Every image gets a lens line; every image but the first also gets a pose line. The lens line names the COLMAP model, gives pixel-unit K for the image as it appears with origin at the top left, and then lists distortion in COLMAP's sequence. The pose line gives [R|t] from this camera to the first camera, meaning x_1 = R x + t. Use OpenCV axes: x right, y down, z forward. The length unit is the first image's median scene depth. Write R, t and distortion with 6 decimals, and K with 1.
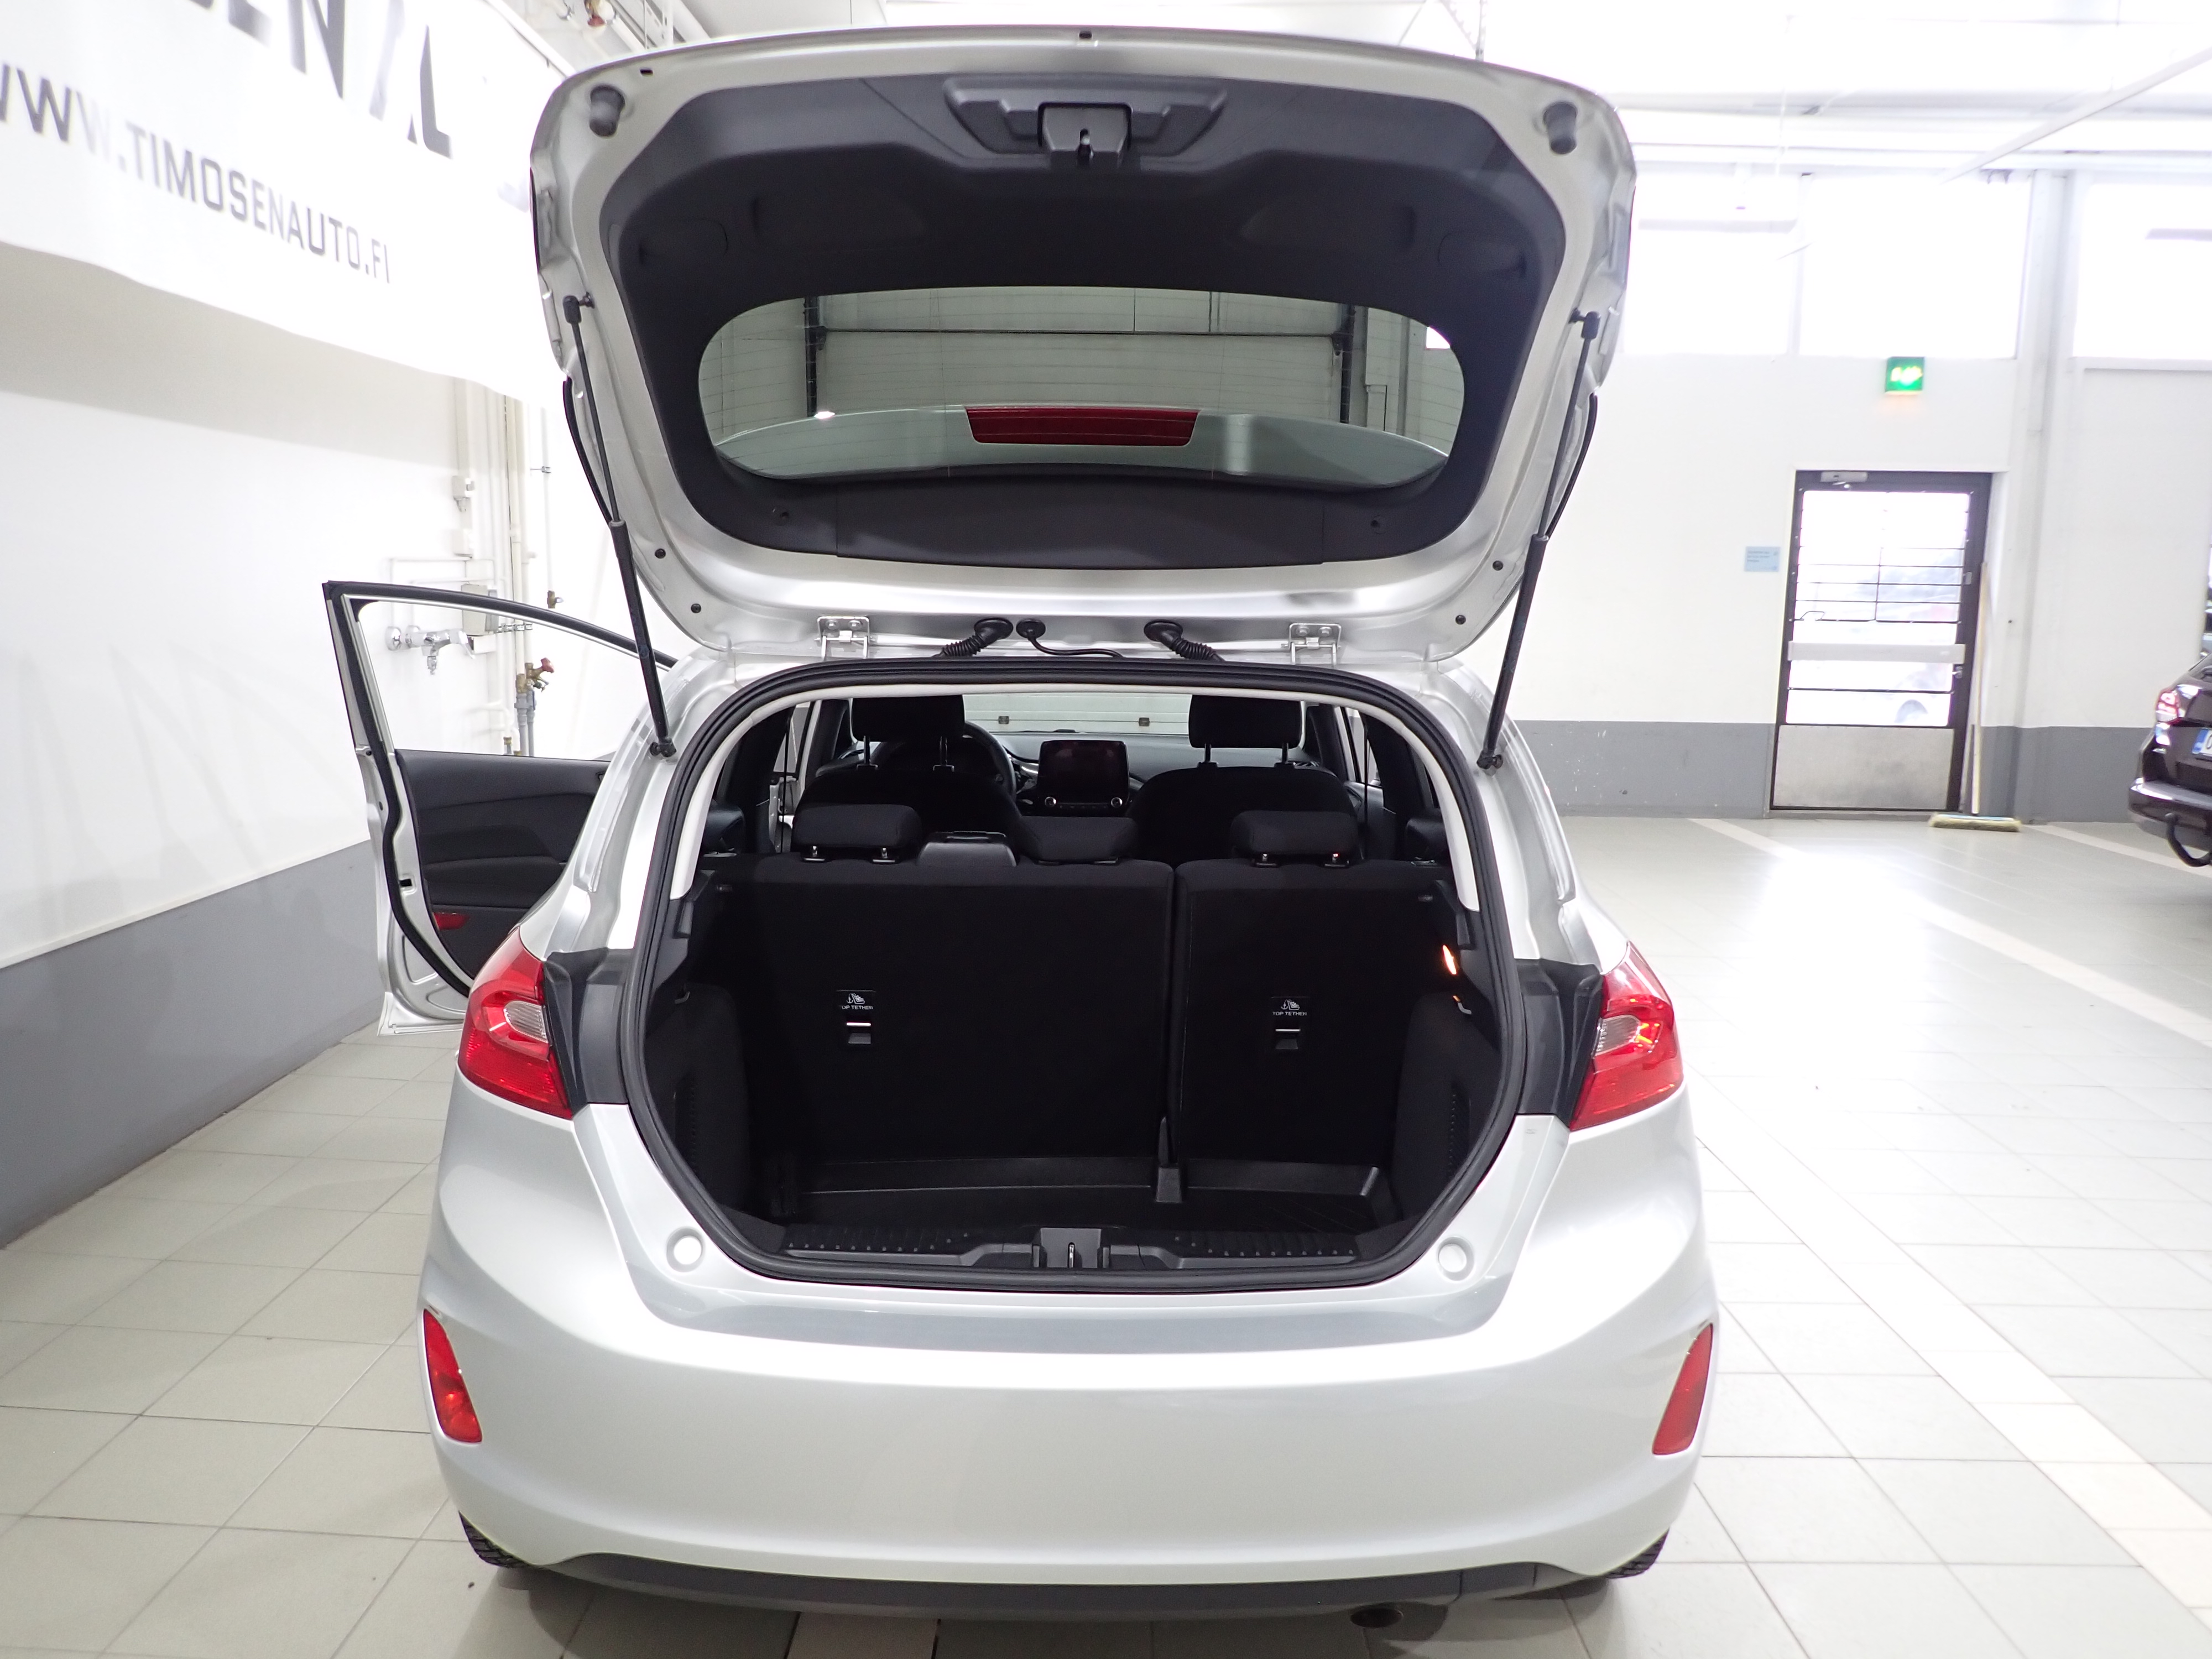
lens RADIAL K [[1628.9, 0, 1092.0], [0, 1628.9, 841.5], [0, 0, 1]] dist [-0.000350, -0.006957]
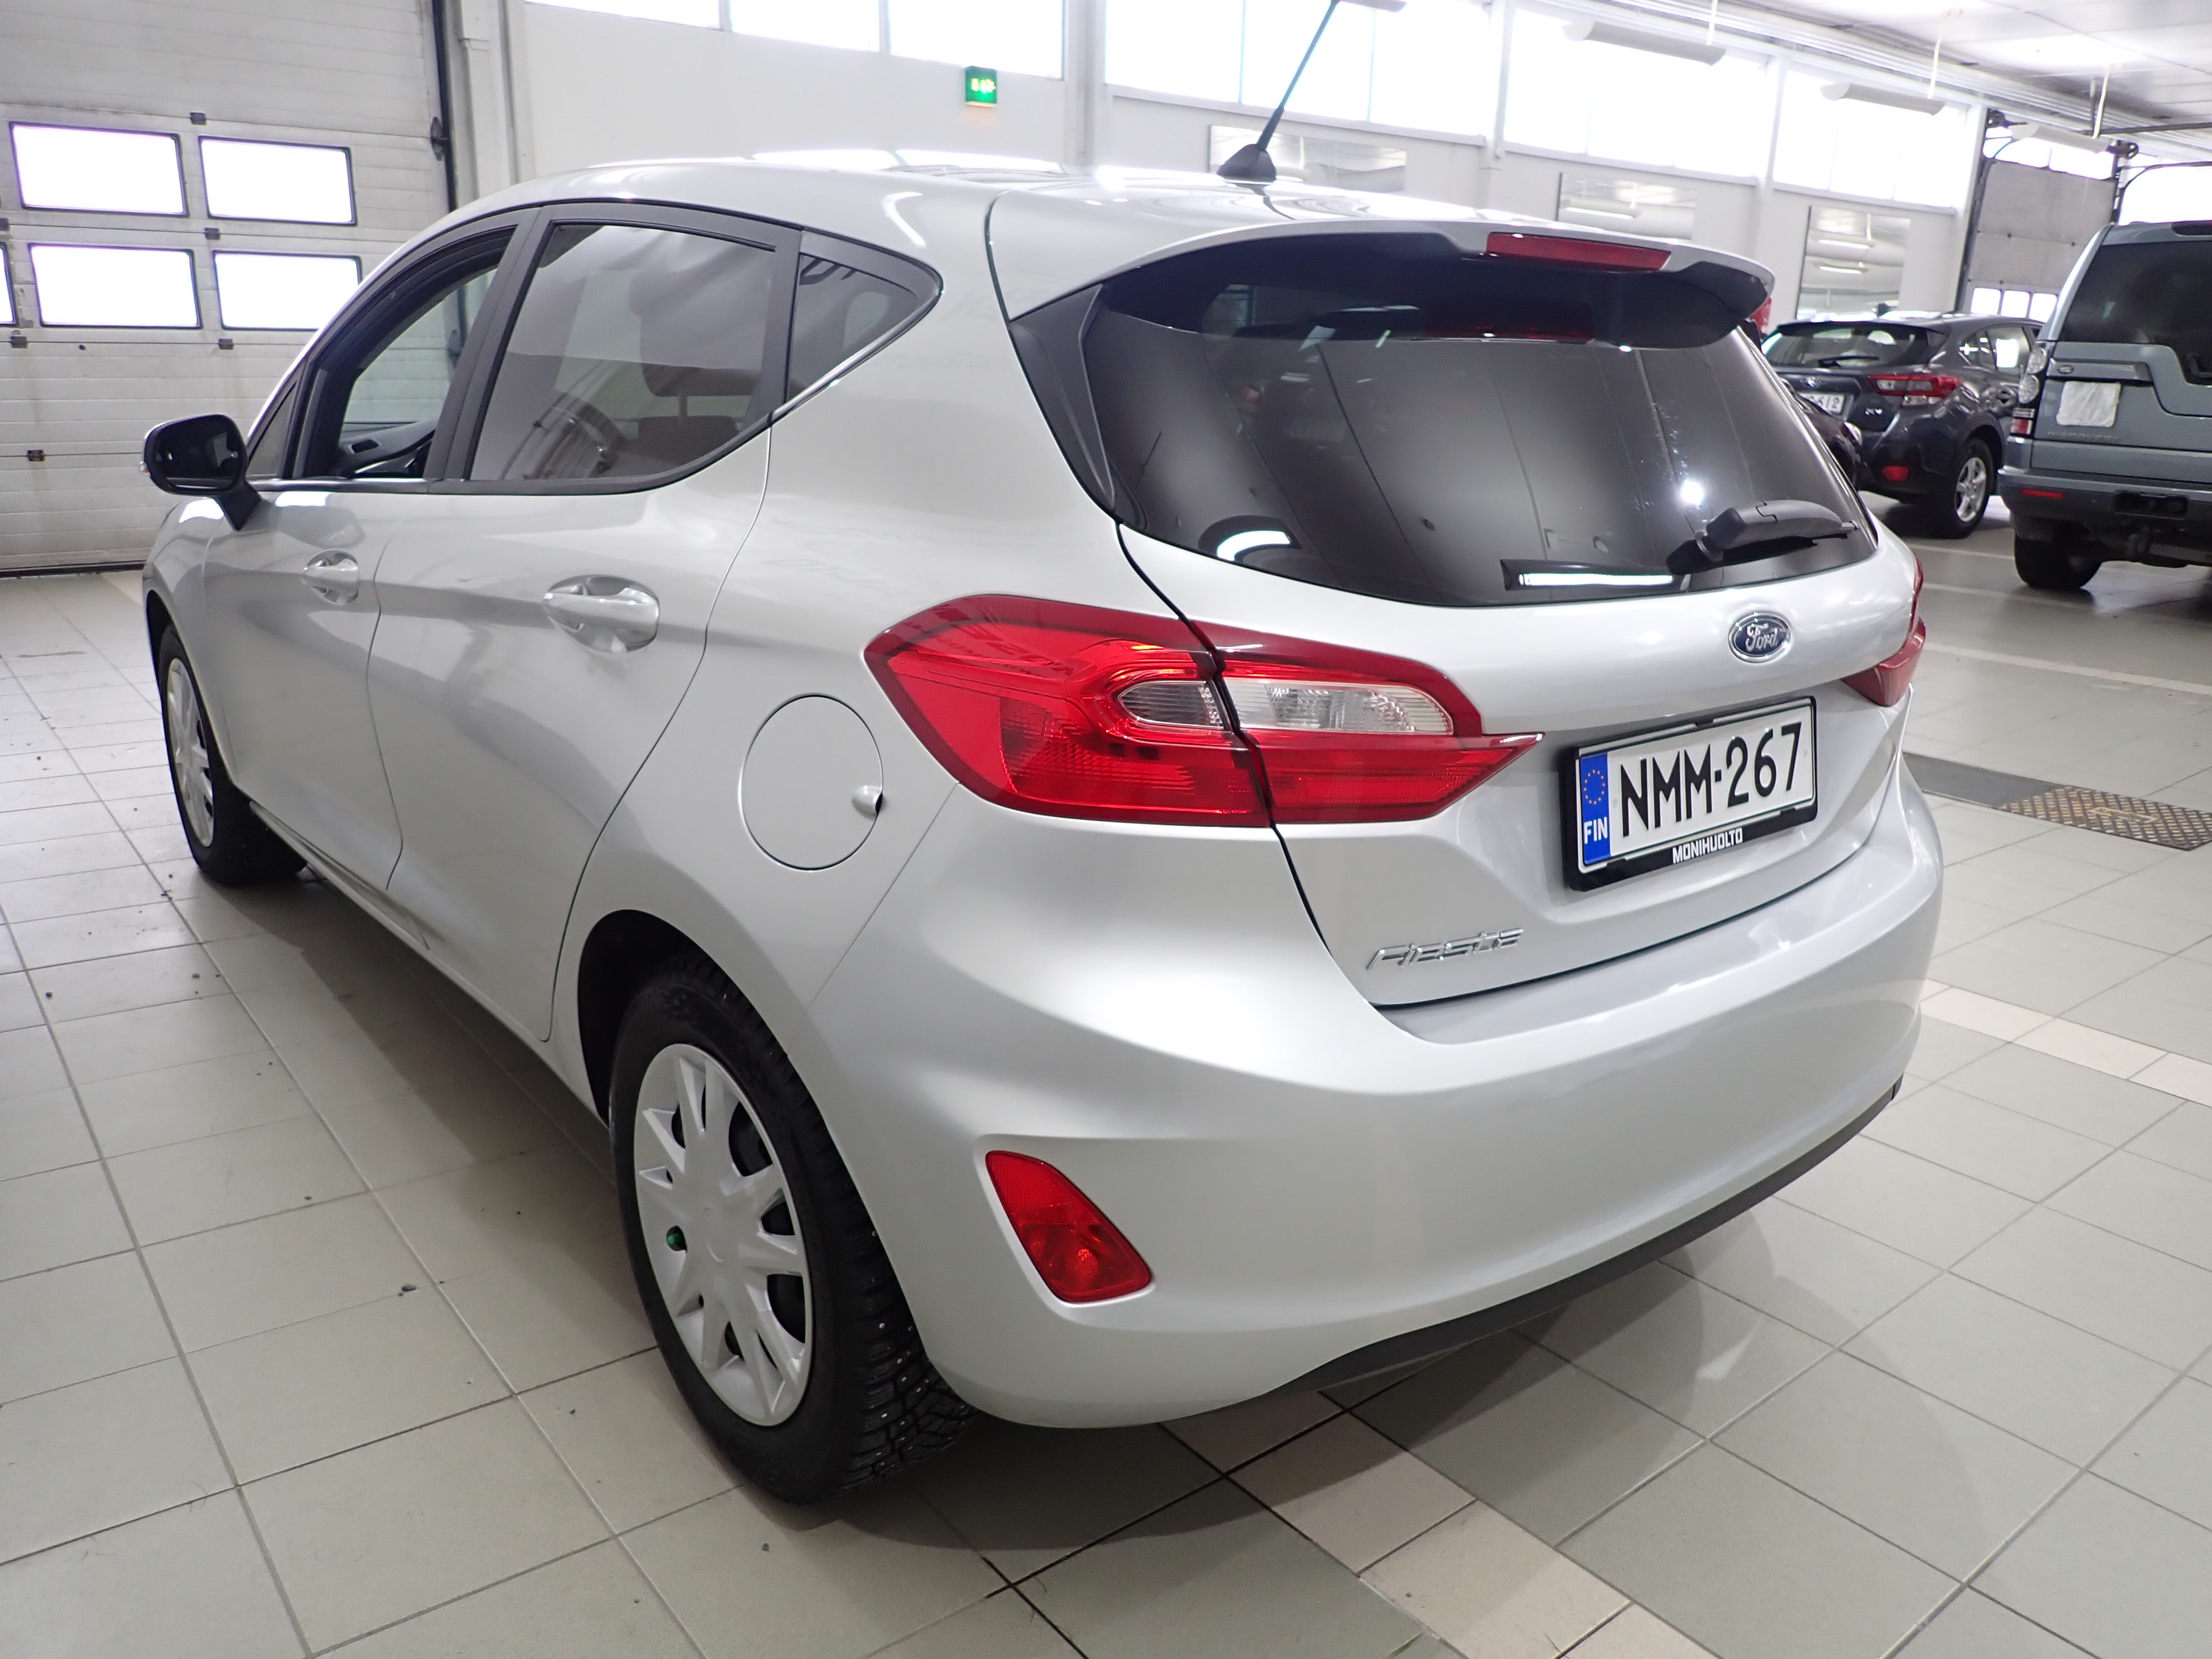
lens RADIAL K [[1630.3, 0, 1096.3], [0, 1630.3, 840.7], [0, 0, 1]] dist [-0.003244, -0.007870]
pose [[0.779651, -0.178756, 0.600159, -0.452738], [0.085835, 0.979852, 0.180340, 0.020484], [-0.620304, -0.089088, 0.779286, 0.259324]]
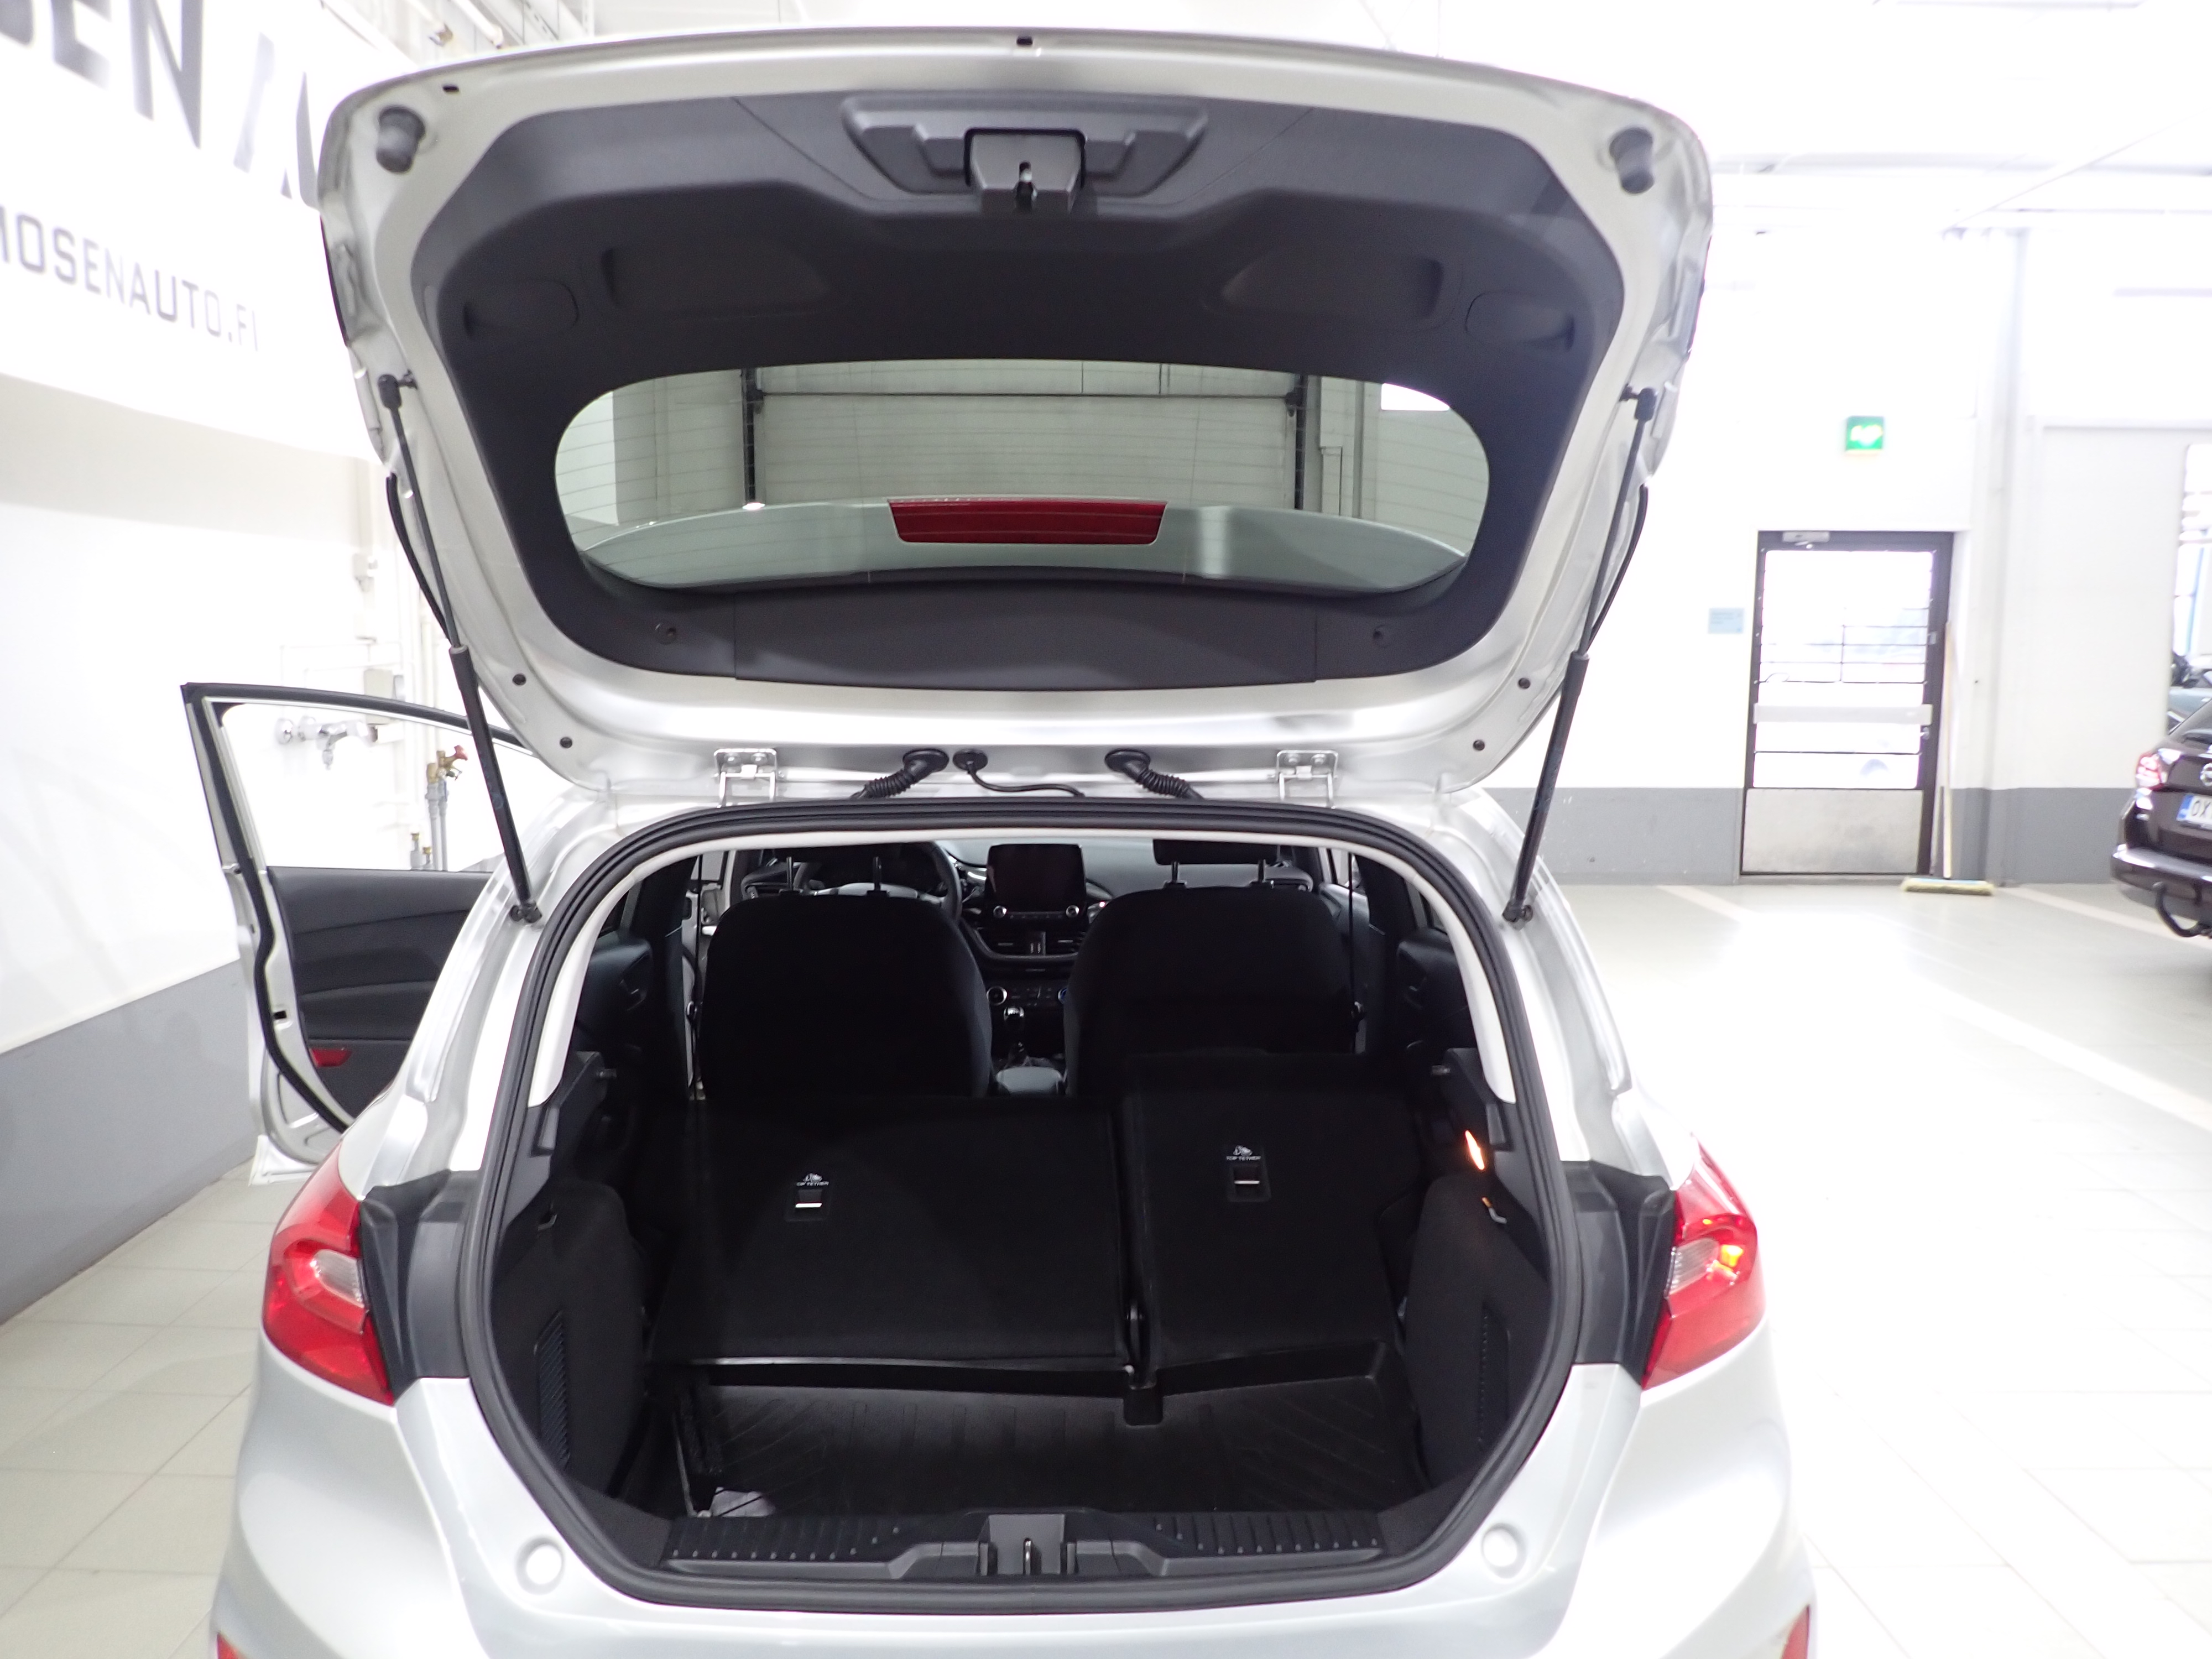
lens RADIAL K [[1628.0, 0, 1092.7], [0, 1628.0, 843.4], [0, 0, 1]] dist [-0.002088, -0.007324]
pose [[0.999486, -0.012983, 0.029299, 0.000272], [0.013909, 0.999403, -0.031626, -0.040003], [-0.028871, 0.032018, 0.999070, 0.106406]]
